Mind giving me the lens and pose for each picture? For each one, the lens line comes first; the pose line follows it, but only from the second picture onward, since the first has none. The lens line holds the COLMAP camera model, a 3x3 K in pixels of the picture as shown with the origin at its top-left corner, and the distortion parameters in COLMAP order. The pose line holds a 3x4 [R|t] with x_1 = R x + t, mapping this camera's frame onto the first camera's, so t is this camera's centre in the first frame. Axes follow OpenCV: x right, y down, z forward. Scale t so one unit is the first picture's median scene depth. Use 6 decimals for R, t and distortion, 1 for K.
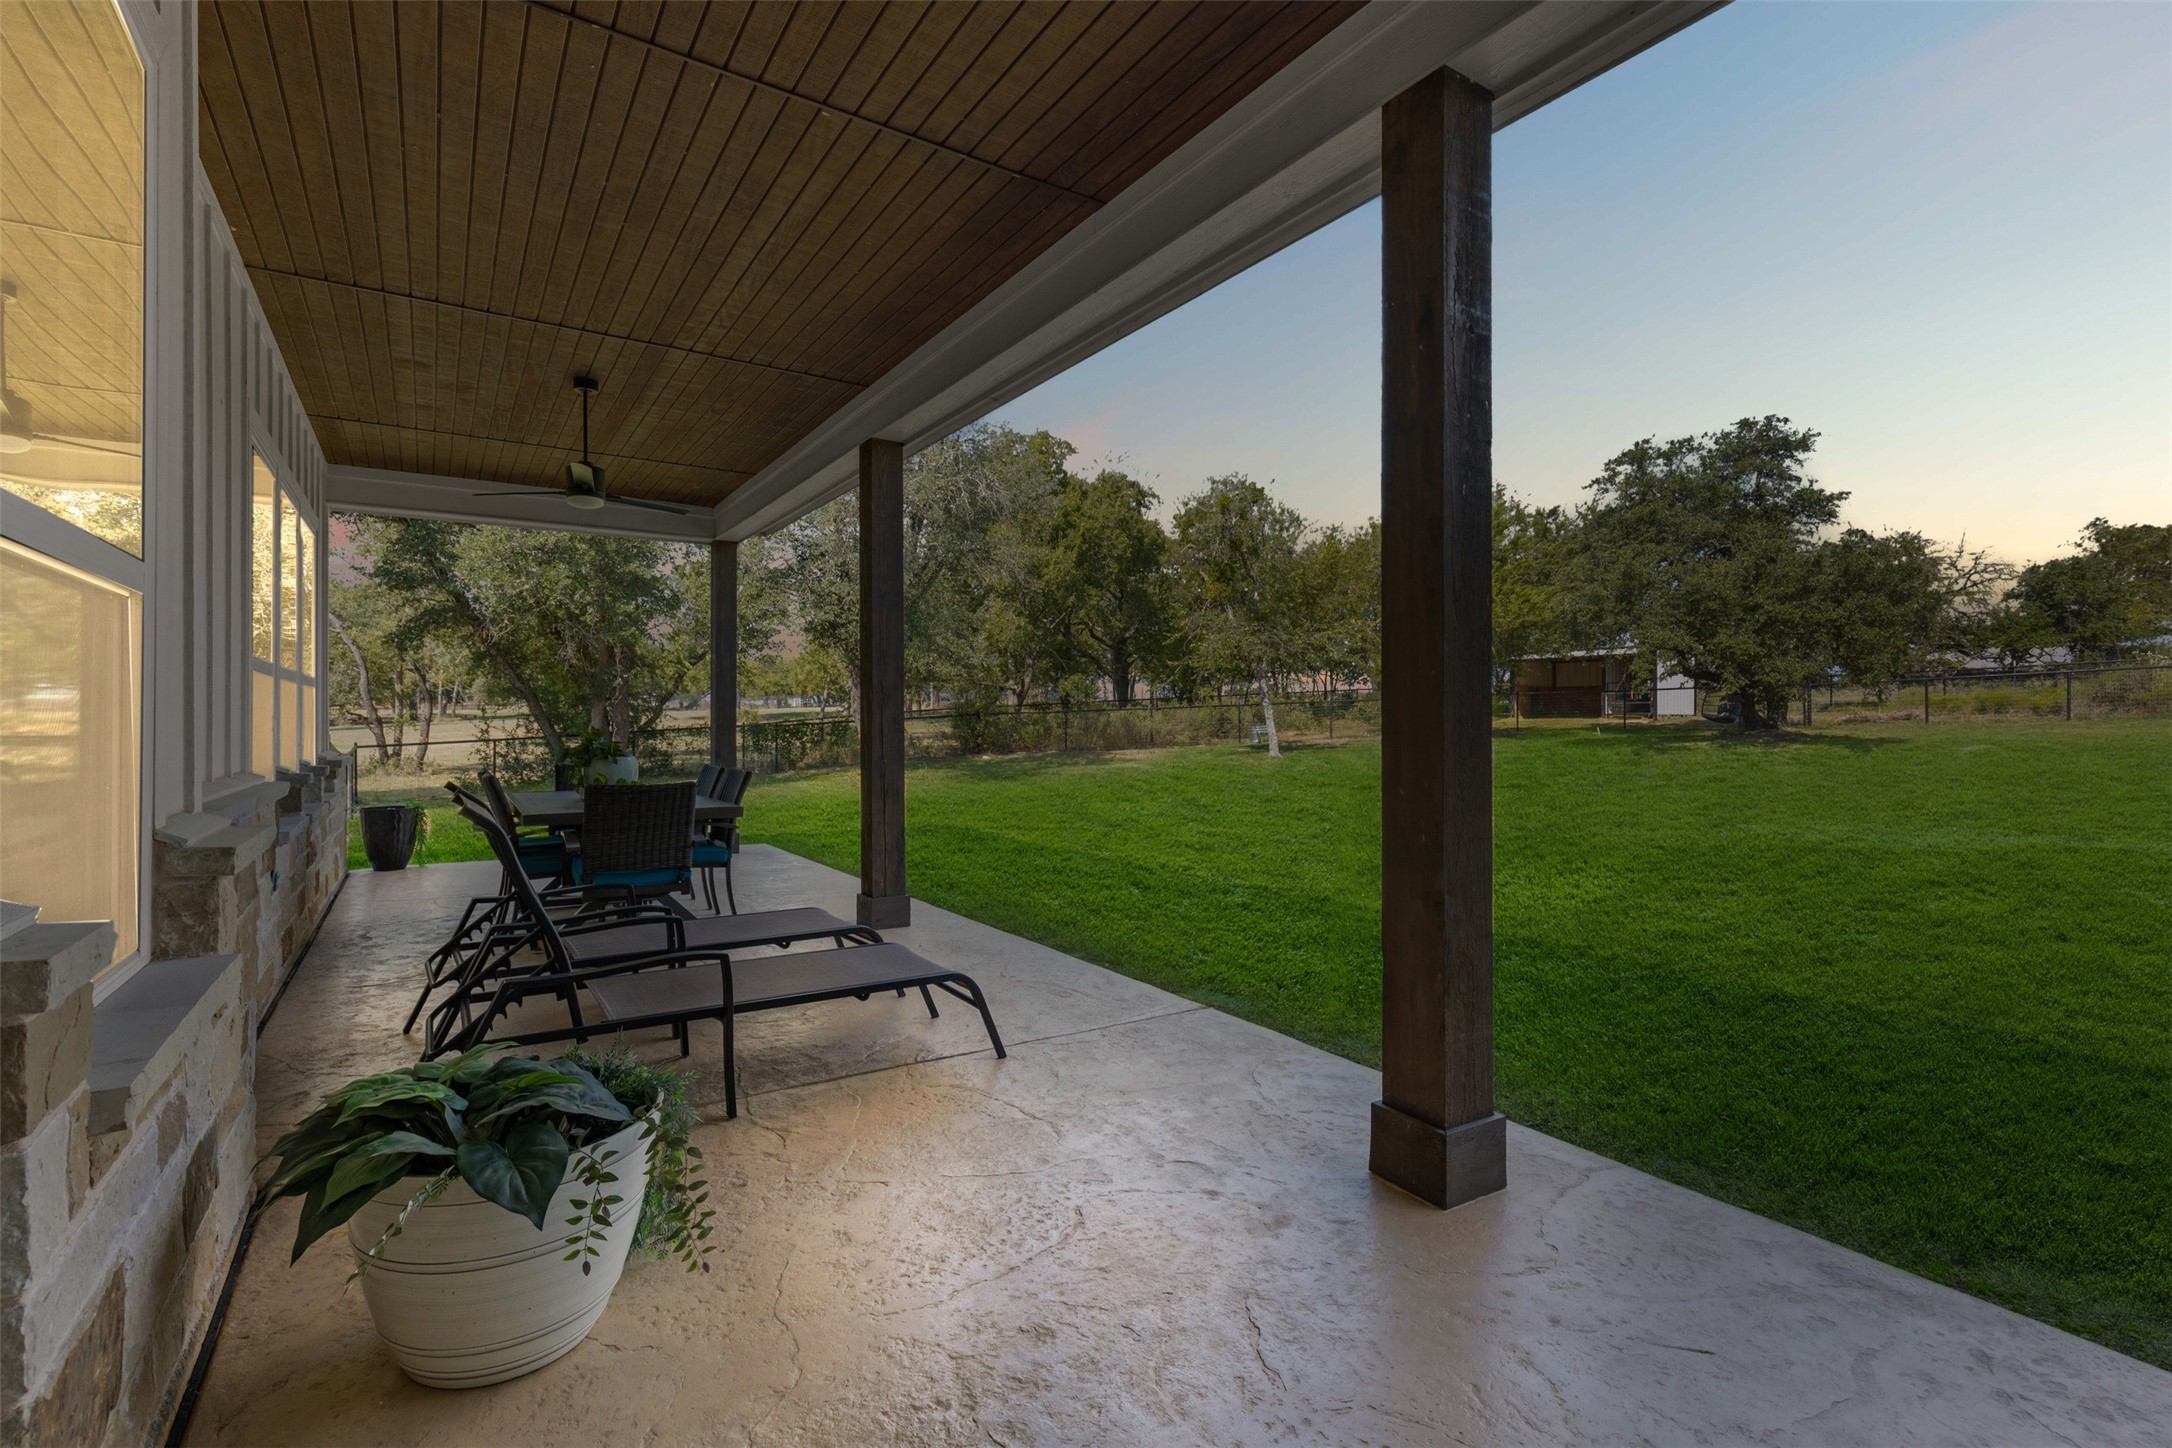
lens RADIAL K [[991.2, 0, 1086.0], [0, 991.2, 724.0], [0, 0, 1]] dist [0.000010, 0.000104]
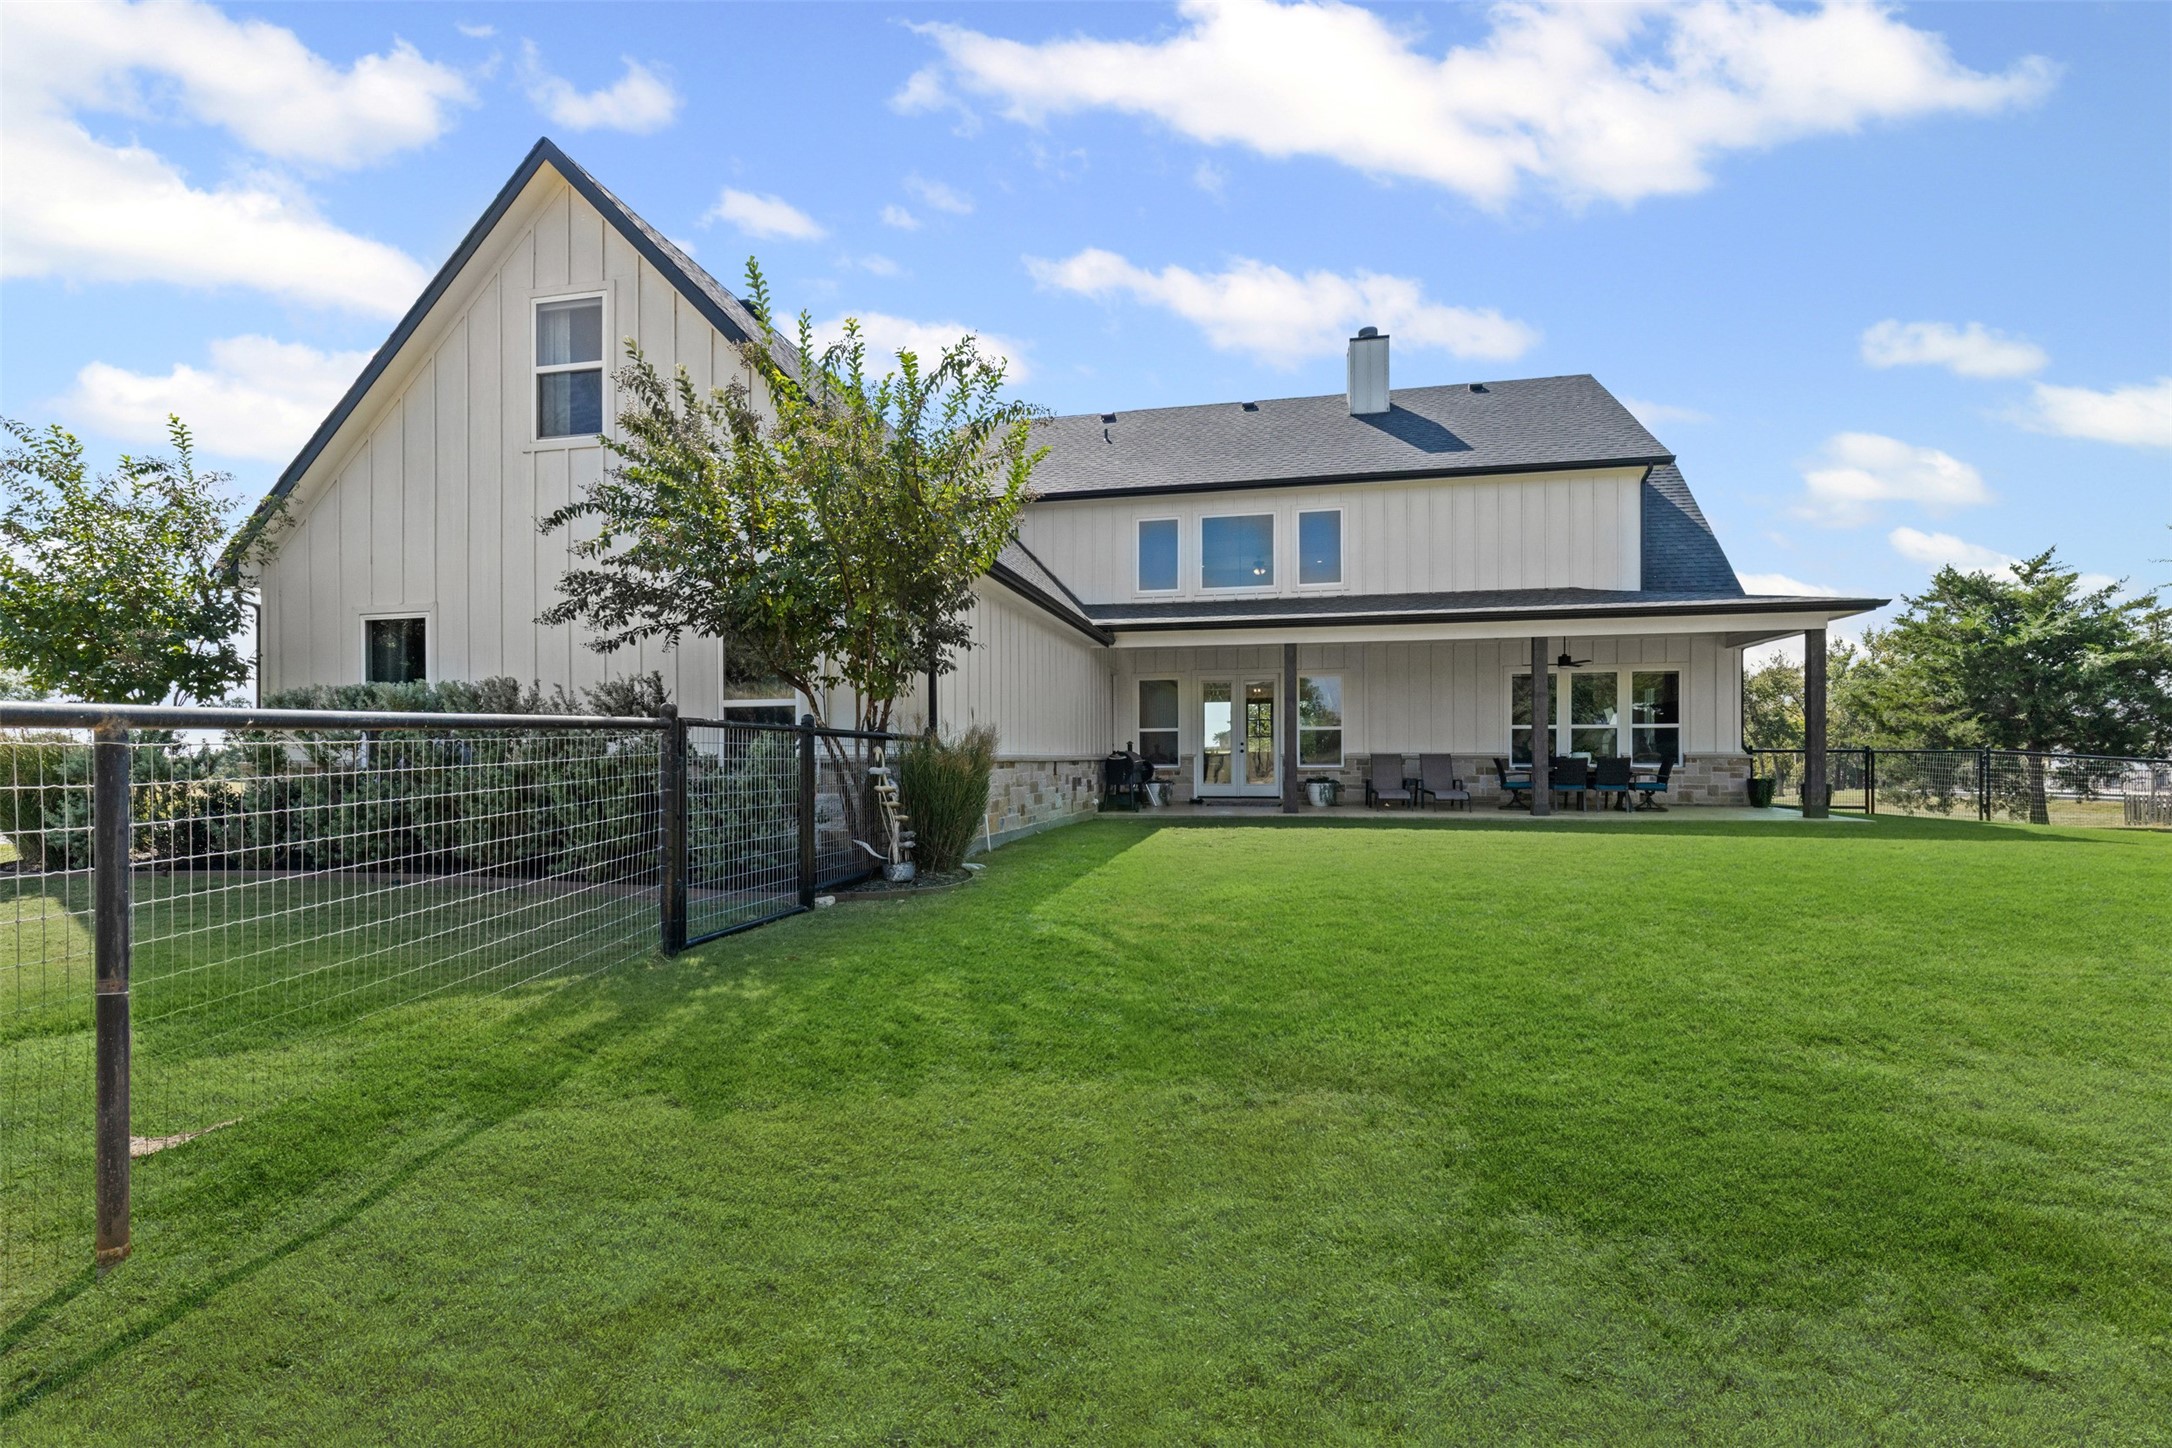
lens RADIAL K [[1166.5, 0, 1087.8], [0, 1166.5, 847.3], [0, 0, 1]] dist [-0.000118, -0.000185]
pose [[0.999998, 0.001889, 0.000400, 0.222553], [-0.001888, 0.999993, -0.003255, -0.000014], [-0.000406, 0.003254, 0.999995, -0.000071]]
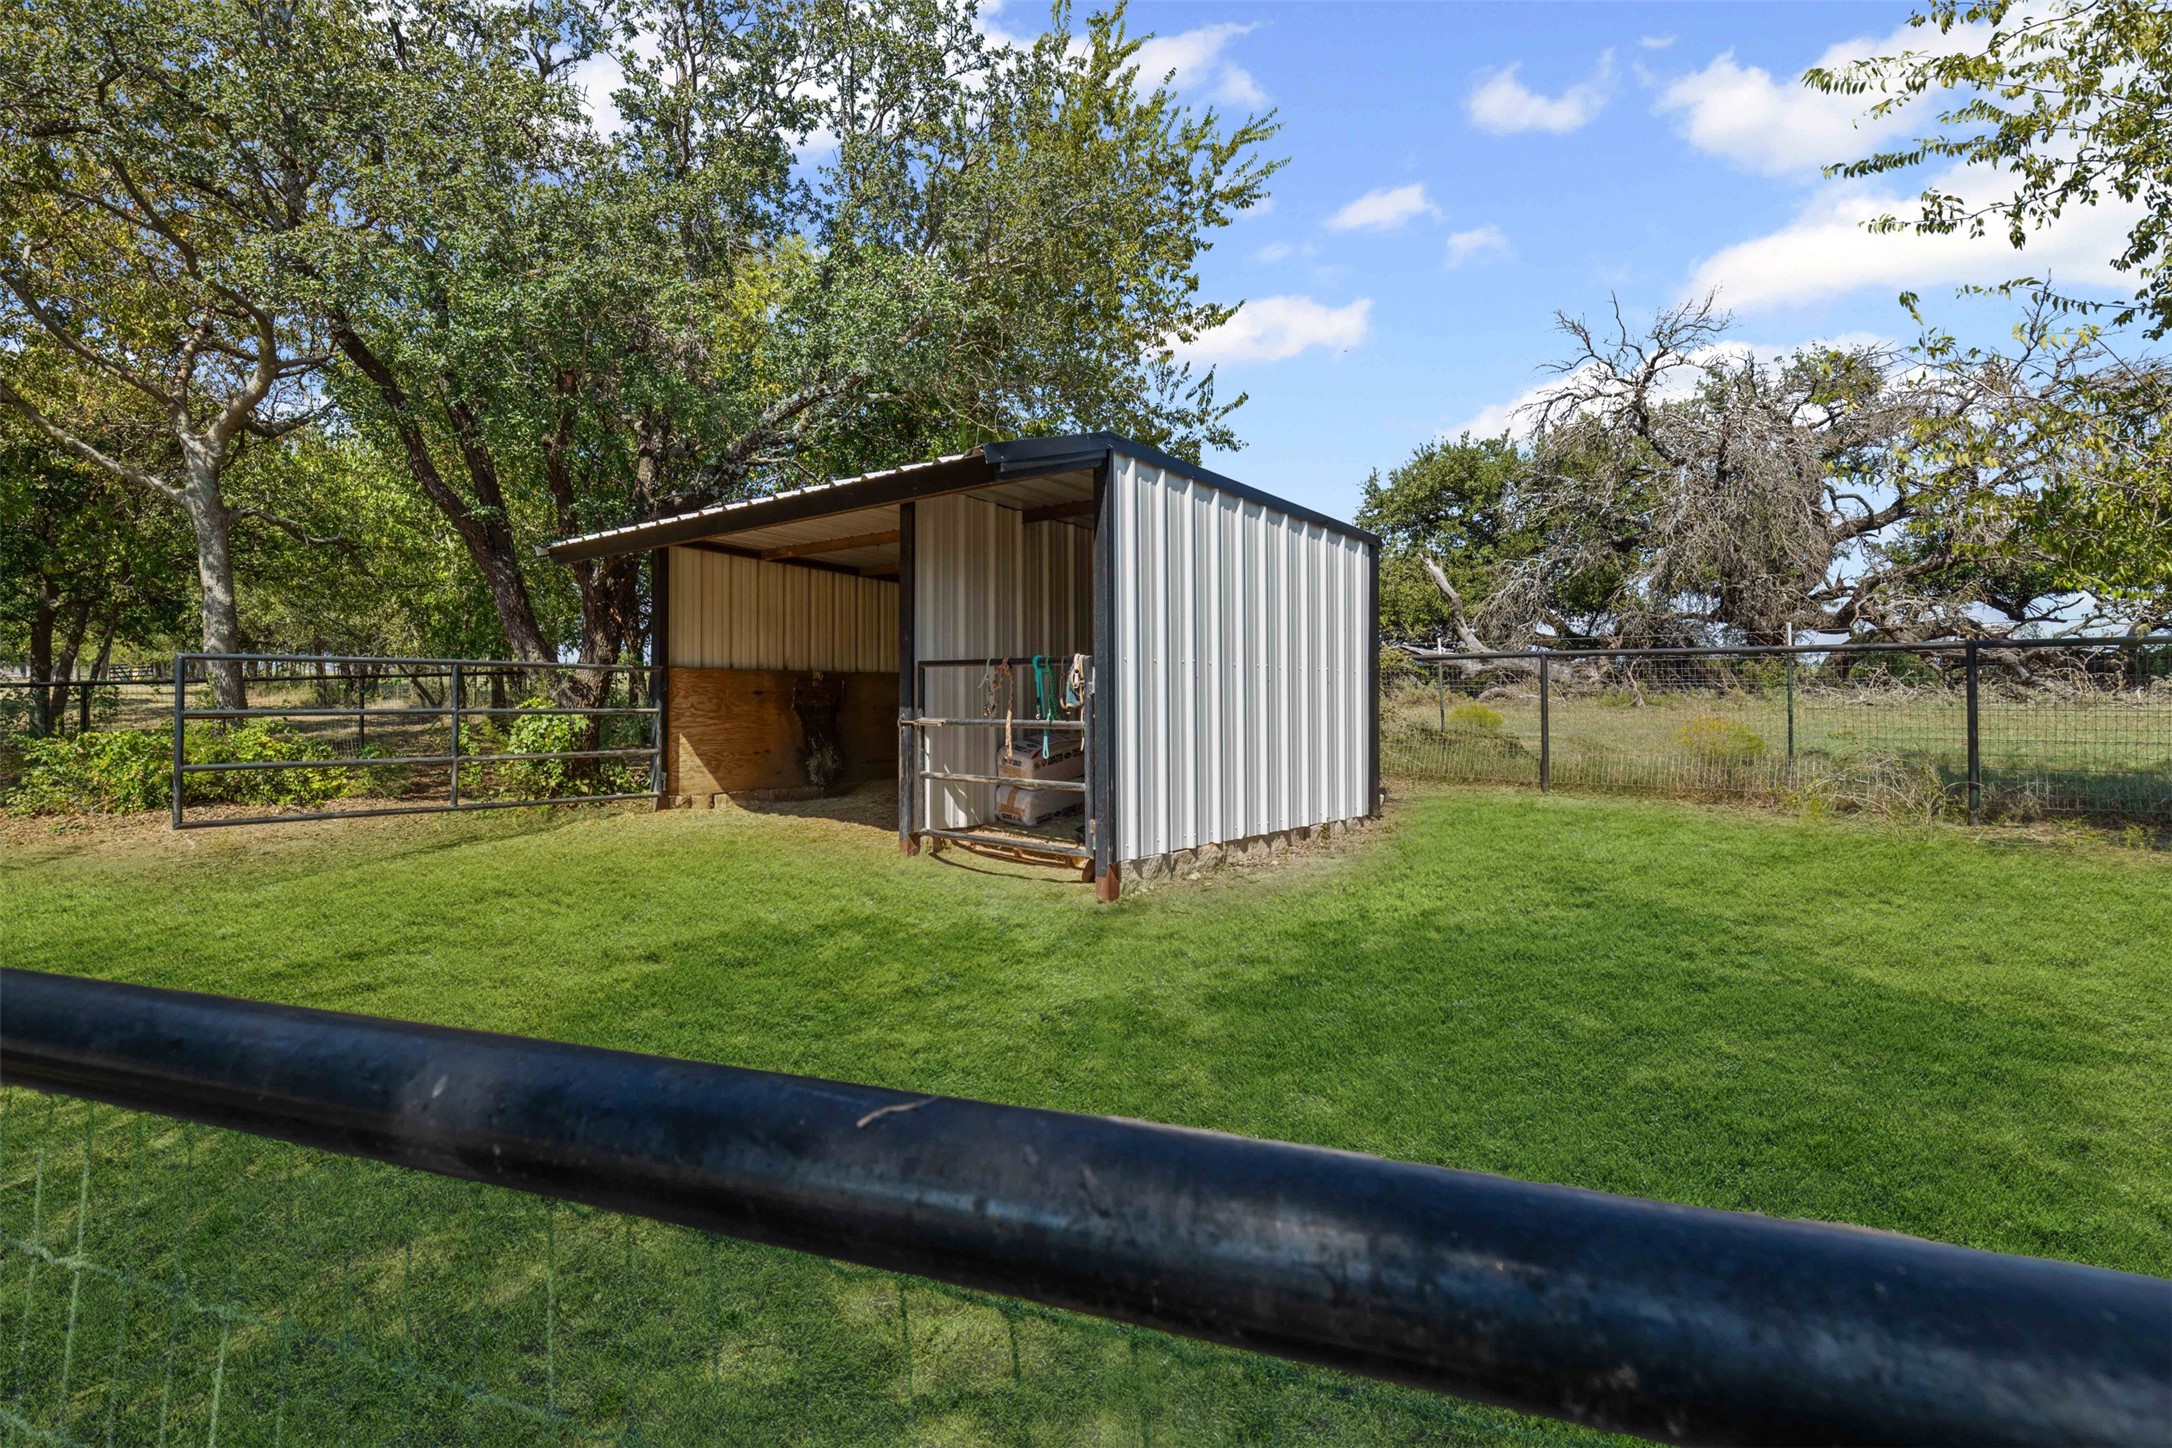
lens RADIAL K [[1193.0, 0, 1084.3], [0, 1193.0, 701.8], [0, 0, 1]] dist [0.000250, 0.000316]
pose [[1.000000, -0.000119, 0.000467, 0.229626], [0.000119, 1.000000, 0.000195, -0.000012], [-0.000467, -0.000194, 1.000000, -0.000071]]
